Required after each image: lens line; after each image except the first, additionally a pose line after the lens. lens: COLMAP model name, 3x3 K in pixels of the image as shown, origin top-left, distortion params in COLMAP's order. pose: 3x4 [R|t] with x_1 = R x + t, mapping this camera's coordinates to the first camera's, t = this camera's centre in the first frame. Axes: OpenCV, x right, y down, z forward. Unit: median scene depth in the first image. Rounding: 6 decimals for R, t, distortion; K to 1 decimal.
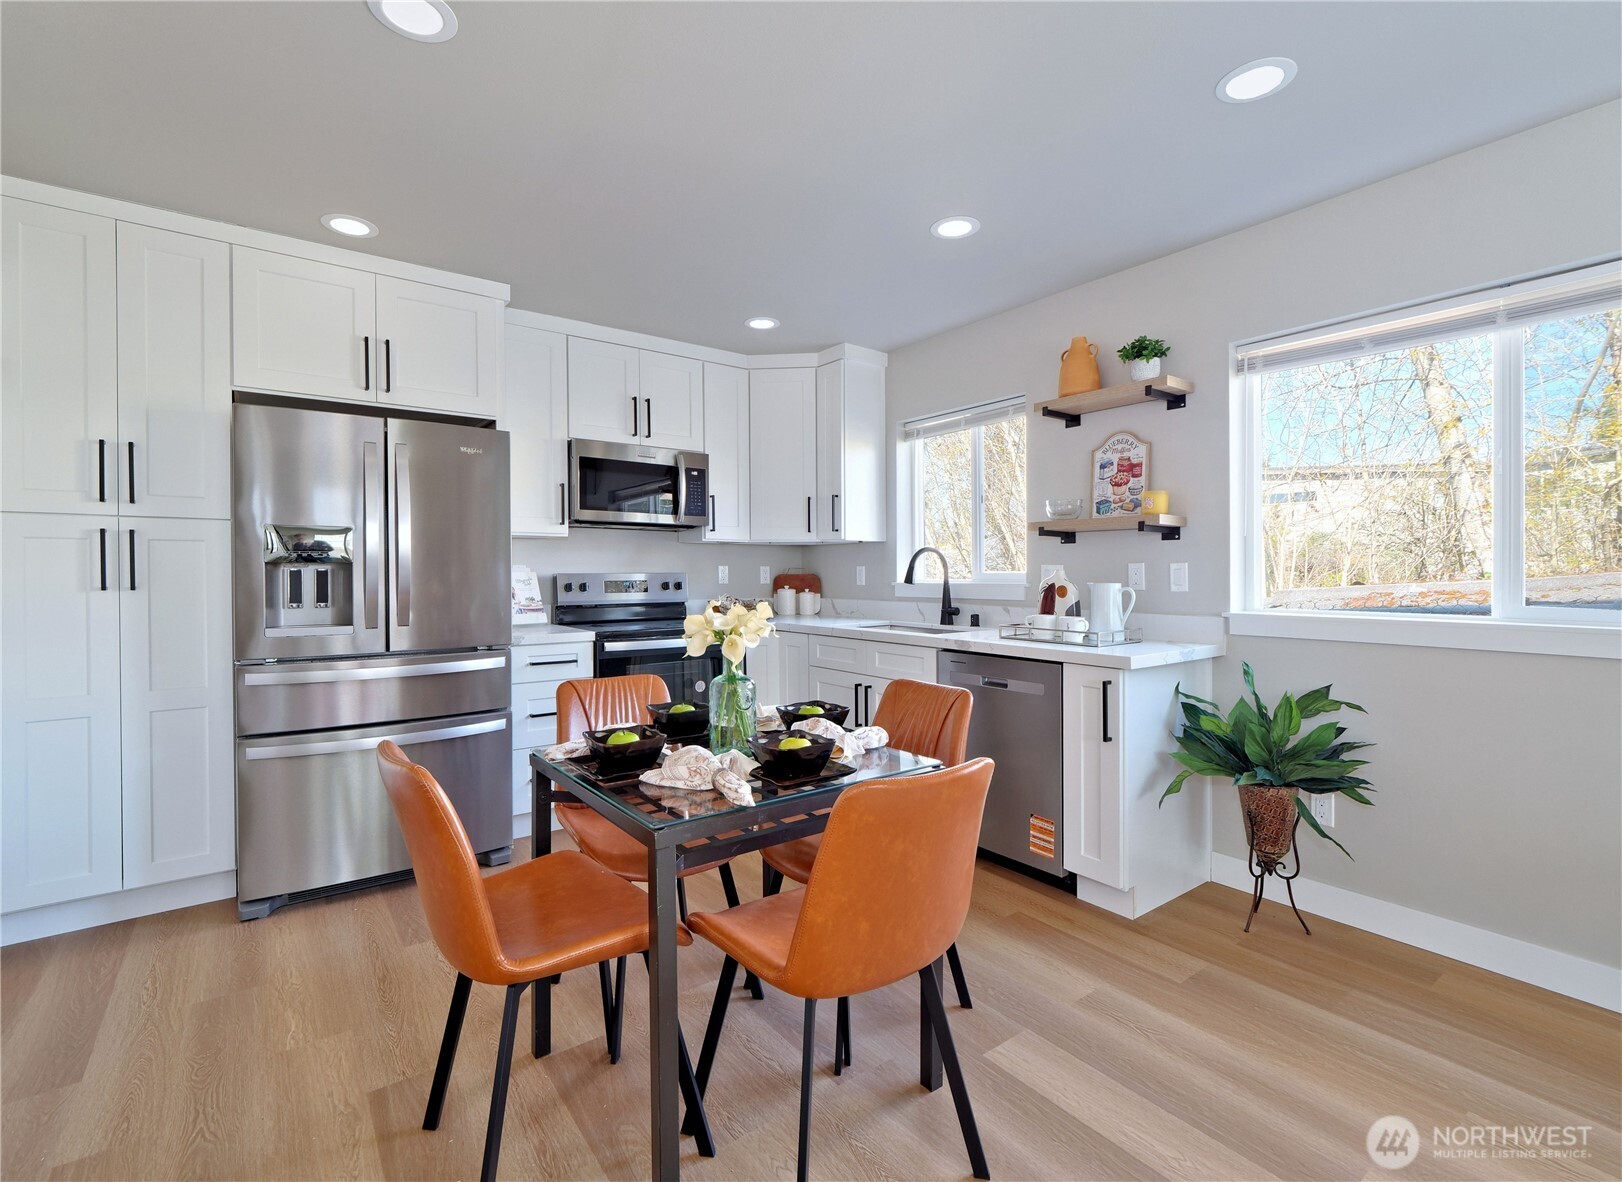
lens RADIAL K [[737.9, 0, 810.0], [0, 737.9, 574.4], [0, 0, 1]] dist [0.001887, -0.000045]
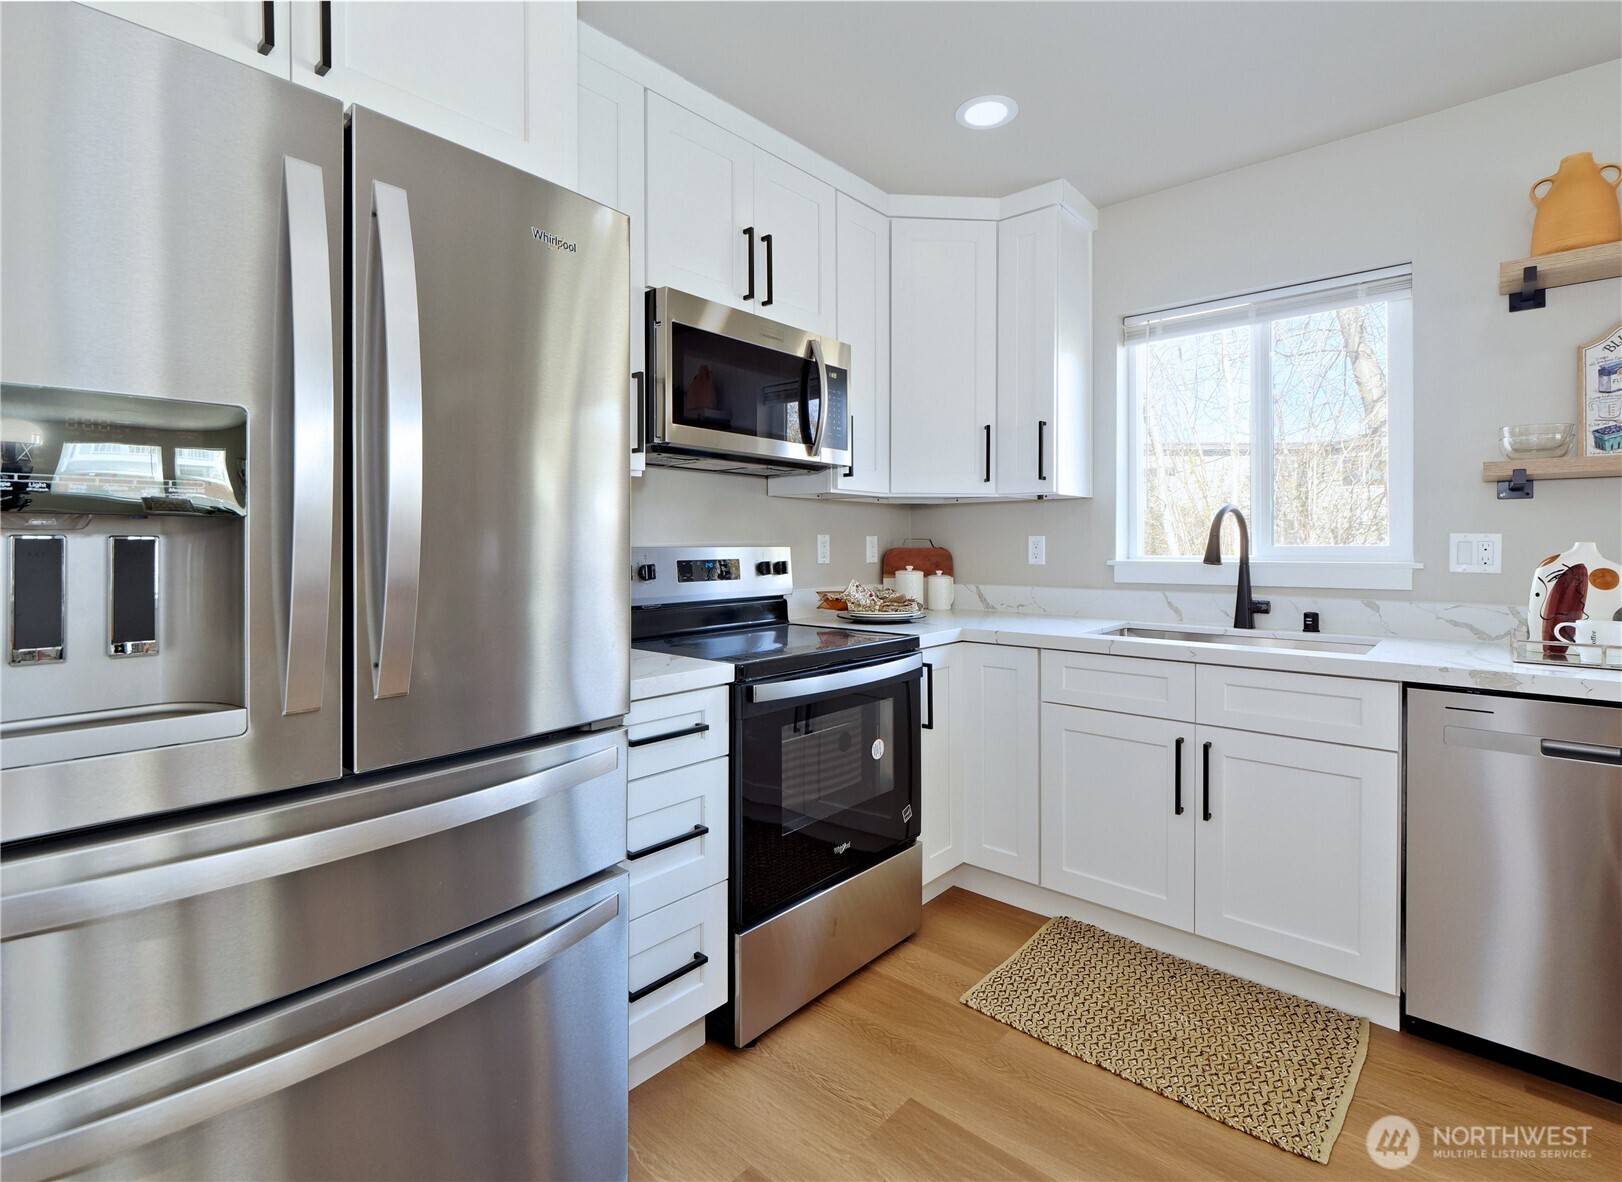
lens RADIAL K [[770.7, 0, 819.9], [0, 770.7, 544.2], [0, 0, 1]] dist [0.015931, -0.000282]
pose [[0.976375, 0.000498, 0.216082, -0.314576], [0.000332, 0.999993, -0.003804, -0.001529], [-0.216082, 0.003786, 0.976368, 0.429596]]
